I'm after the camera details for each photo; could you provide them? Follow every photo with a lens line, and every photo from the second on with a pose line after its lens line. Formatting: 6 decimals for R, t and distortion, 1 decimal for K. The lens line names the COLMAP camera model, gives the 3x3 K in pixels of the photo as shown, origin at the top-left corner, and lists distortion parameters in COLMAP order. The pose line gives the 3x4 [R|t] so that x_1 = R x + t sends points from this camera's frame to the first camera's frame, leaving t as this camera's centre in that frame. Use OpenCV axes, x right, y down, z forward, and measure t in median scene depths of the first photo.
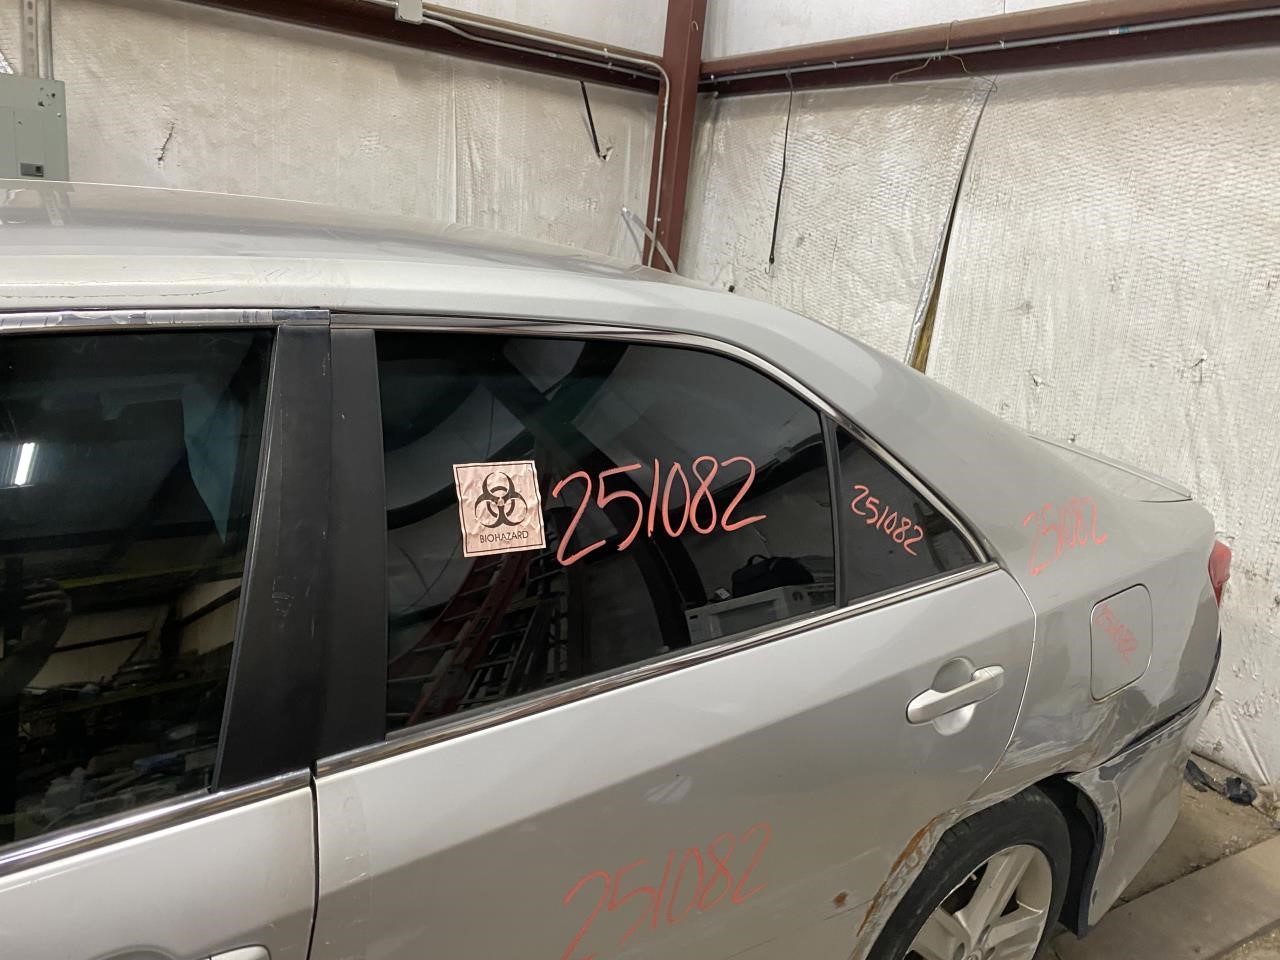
lens RADIAL K [[975.9, 0, 627.3], [0, 975.9, 480.6], [0, 0, 1]] dist [0.008222, 0.006826]
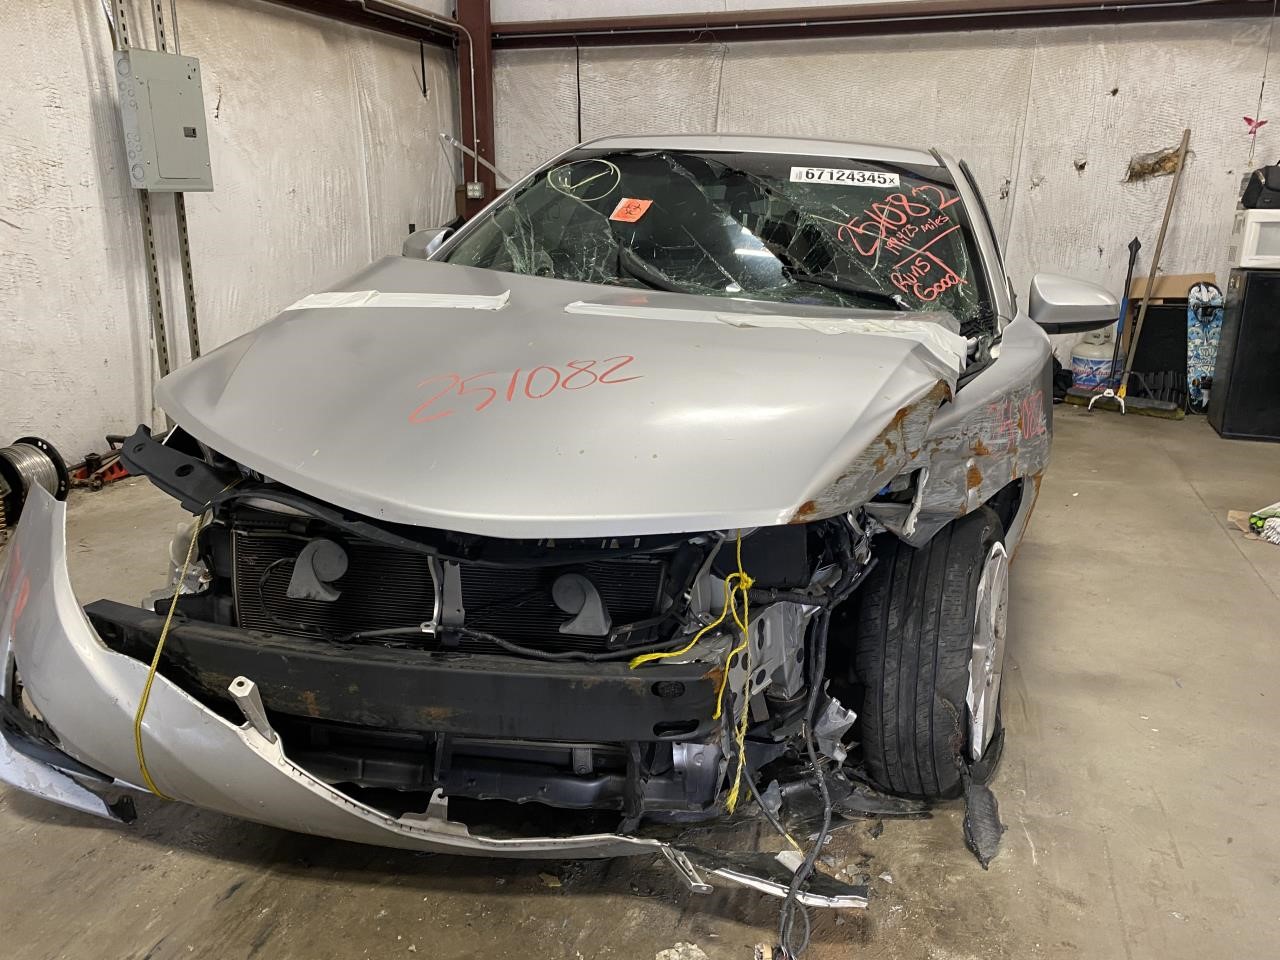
lens RADIAL K [[974.8, 0, 633.5], [0, 974.8, 450.6], [0, 0, 1]] dist [0.006568, -0.000308]
pose [[0.777874, -0.251638, 0.575839, -0.878941], [0.220127, 0.967380, 0.125380, 0.034030], [-0.588605, 0.029228, 0.807892, -0.272240]]
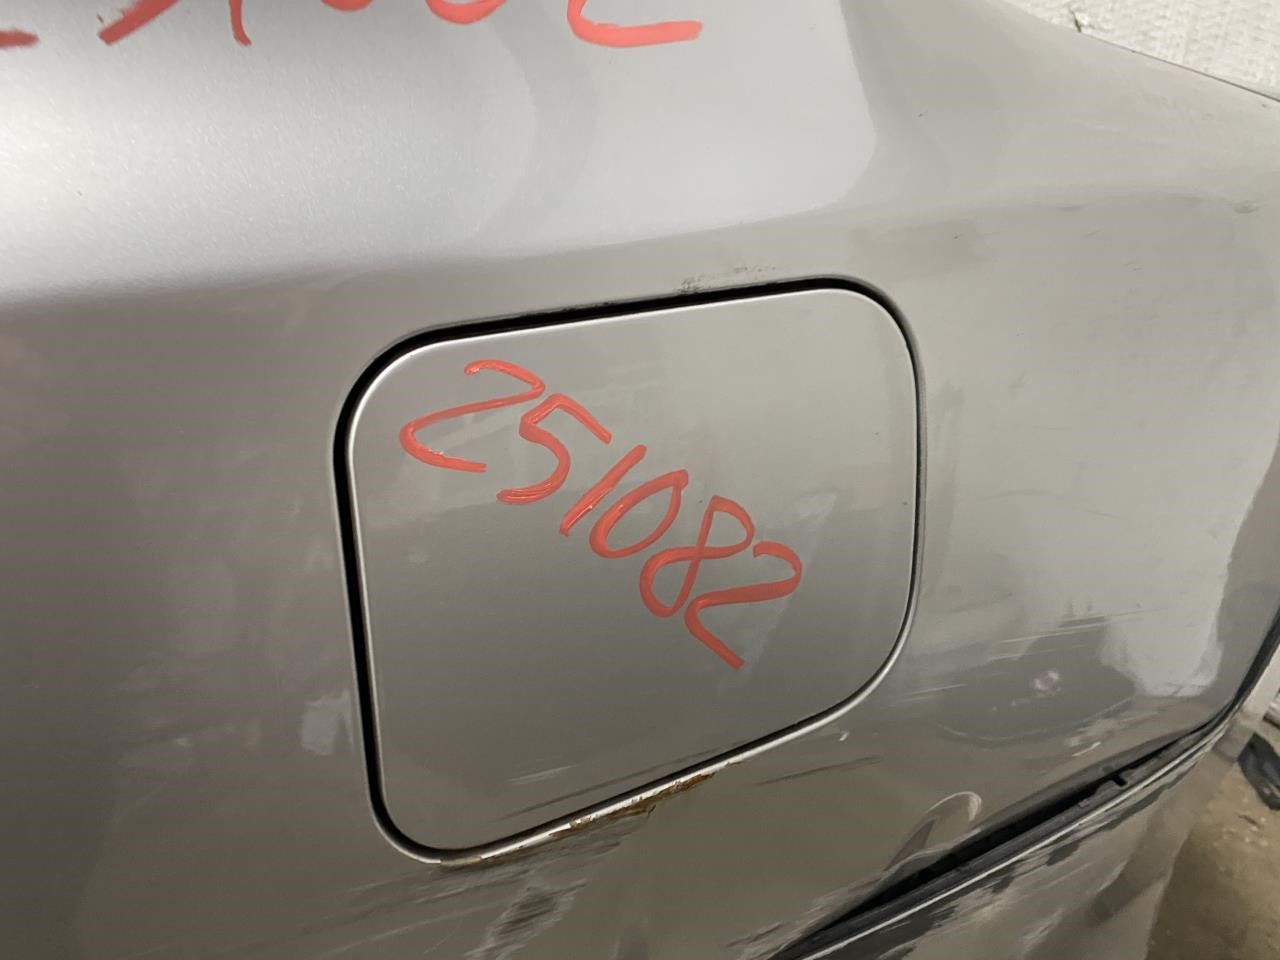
lens RADIAL K [[975.9, 0, 627.3], [0, 975.9, 480.6], [0, 0, 1]] dist [0.008222, 0.006826]
pose [[0.991232, 0.033122, -0.127916, 0.238142], [-0.009425, 0.983330, 0.181583, 0.051411], [0.131798, -0.178785, 0.975021, 0.373327]]
